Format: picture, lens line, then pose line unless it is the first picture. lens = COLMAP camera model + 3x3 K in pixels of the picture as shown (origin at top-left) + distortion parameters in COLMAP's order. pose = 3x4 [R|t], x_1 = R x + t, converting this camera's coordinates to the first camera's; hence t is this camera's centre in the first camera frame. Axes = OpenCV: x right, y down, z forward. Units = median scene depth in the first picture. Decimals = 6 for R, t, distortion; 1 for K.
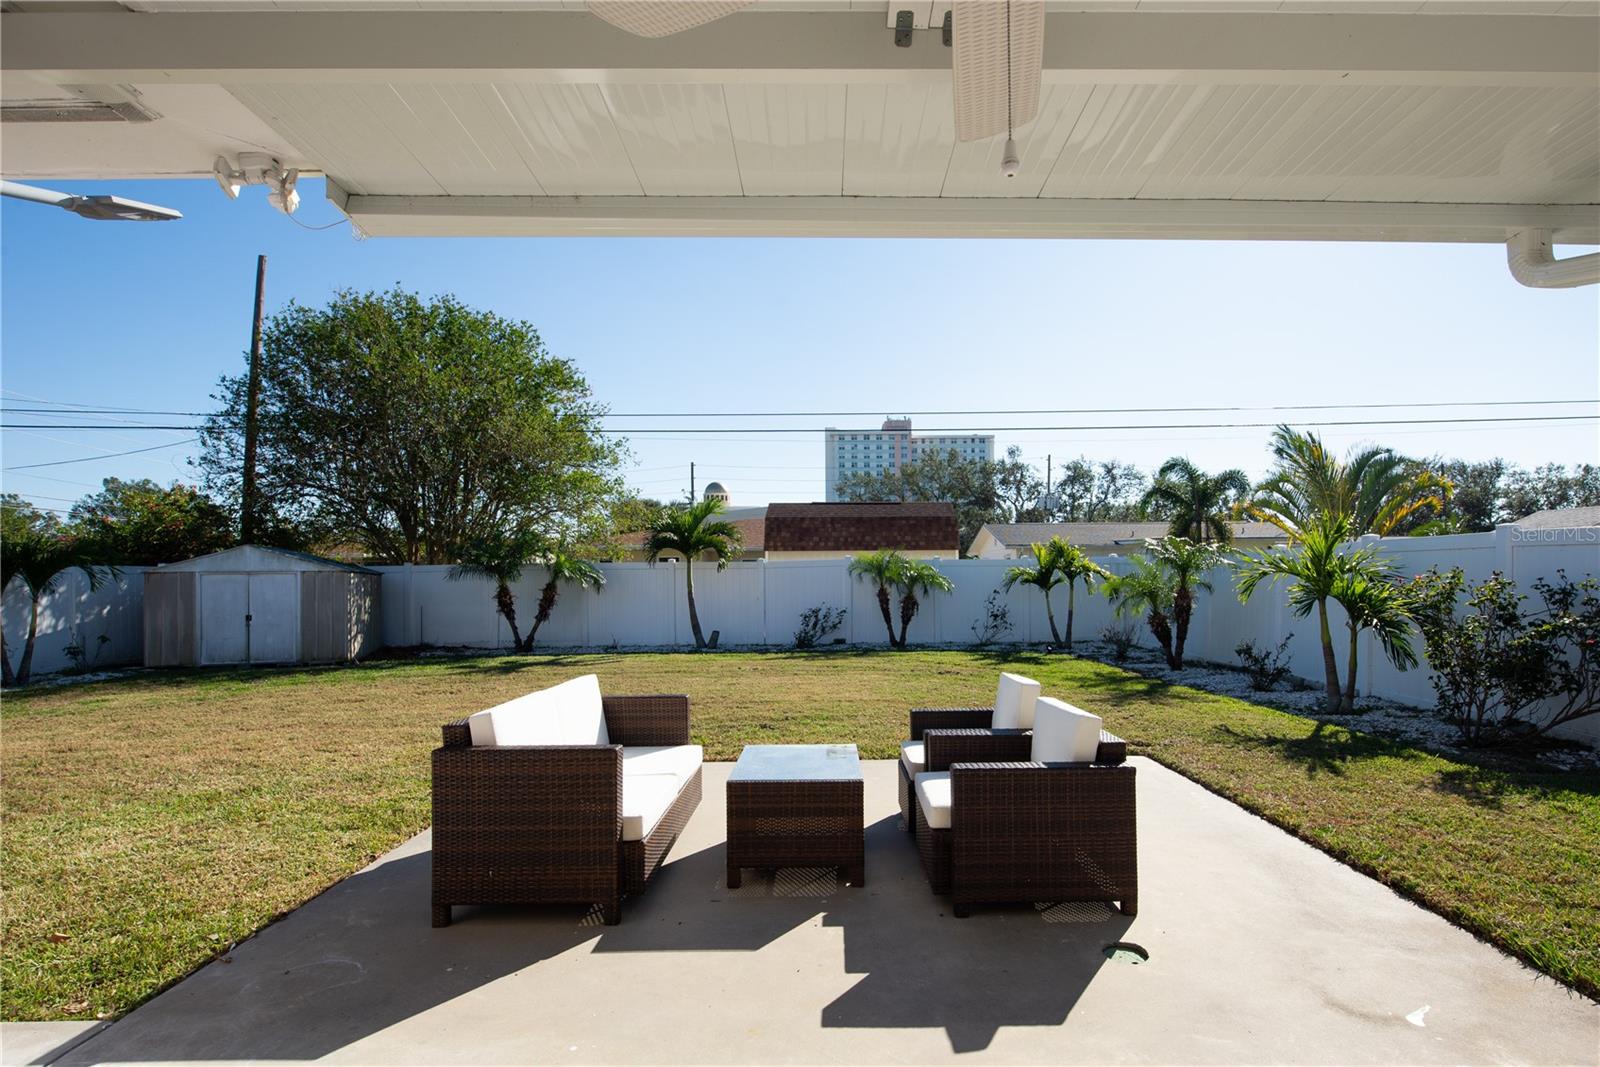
lens RADIAL K [[784.6, 0, 833.3], [0, 784.6, 575.0], [0, 0, 1]] dist [-0.015530, -0.000218]
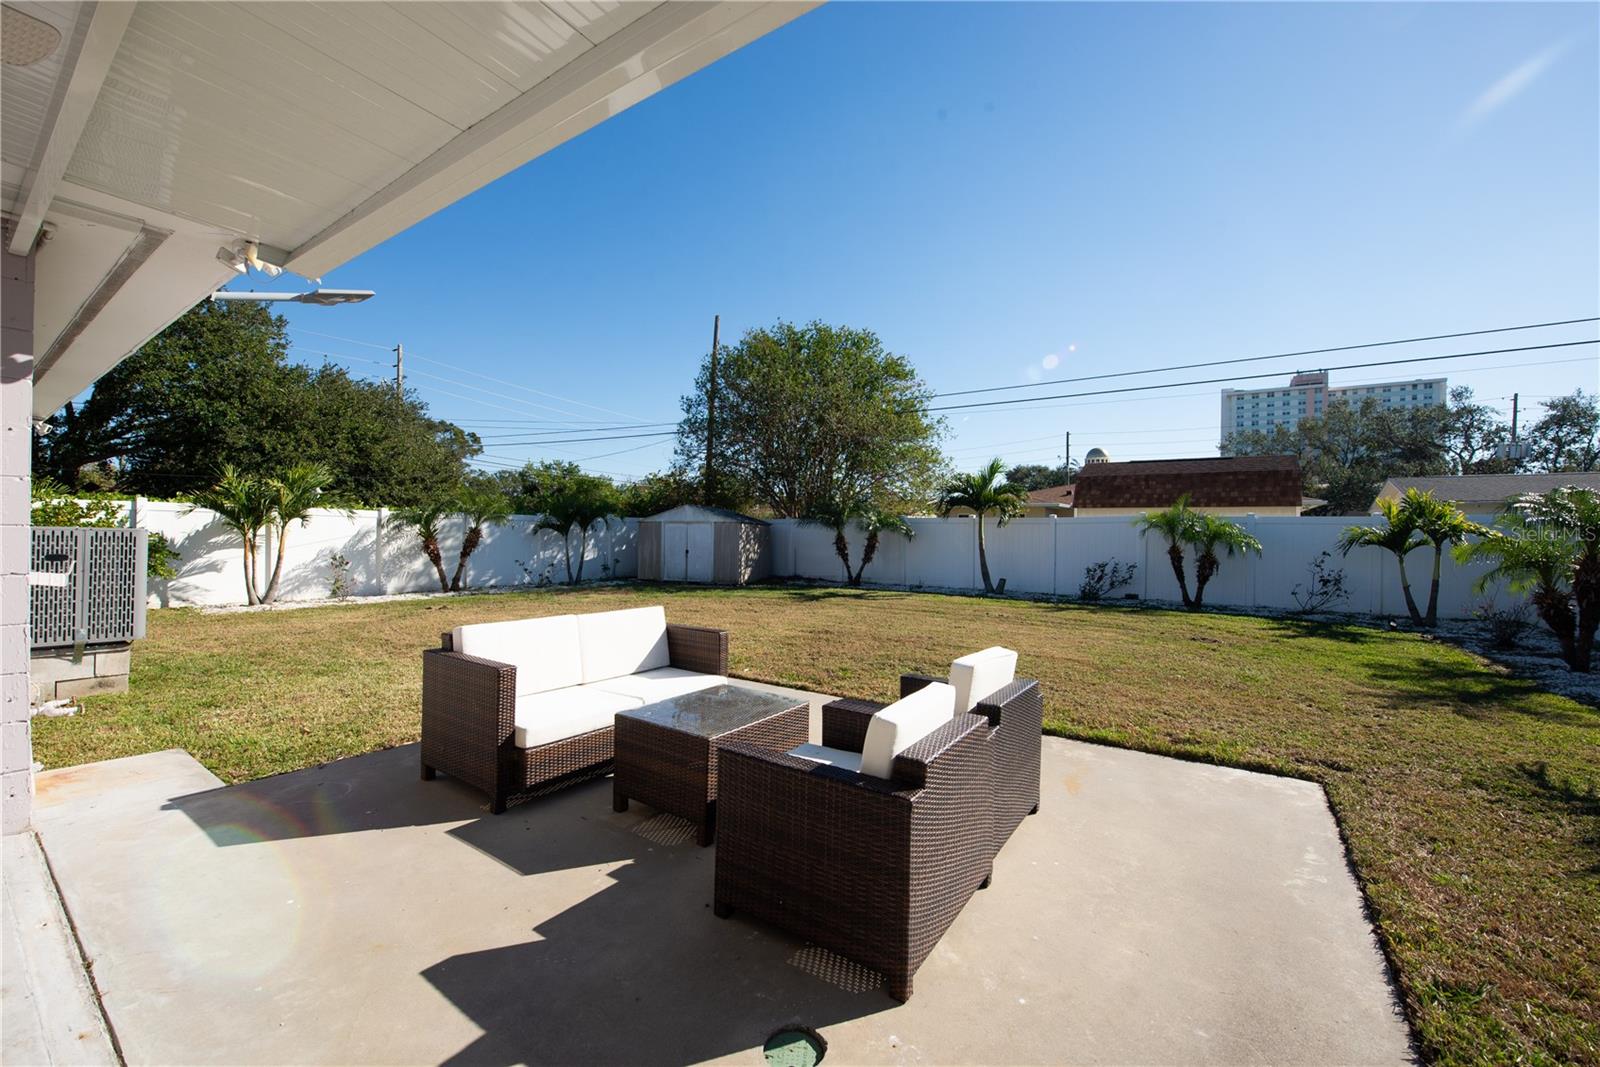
lens RADIAL K [[624.2, 0, 800.0], [0, 624.2, 533.5], [0, 0, 1]] dist [-0.000730, -0.011797]
pose [[0.815805, 0.020204, -0.577974, 0.127472], [-0.015628, 0.999795, 0.012891, -0.000709], [0.578116, -0.001484, 0.815953, 0.096784]]
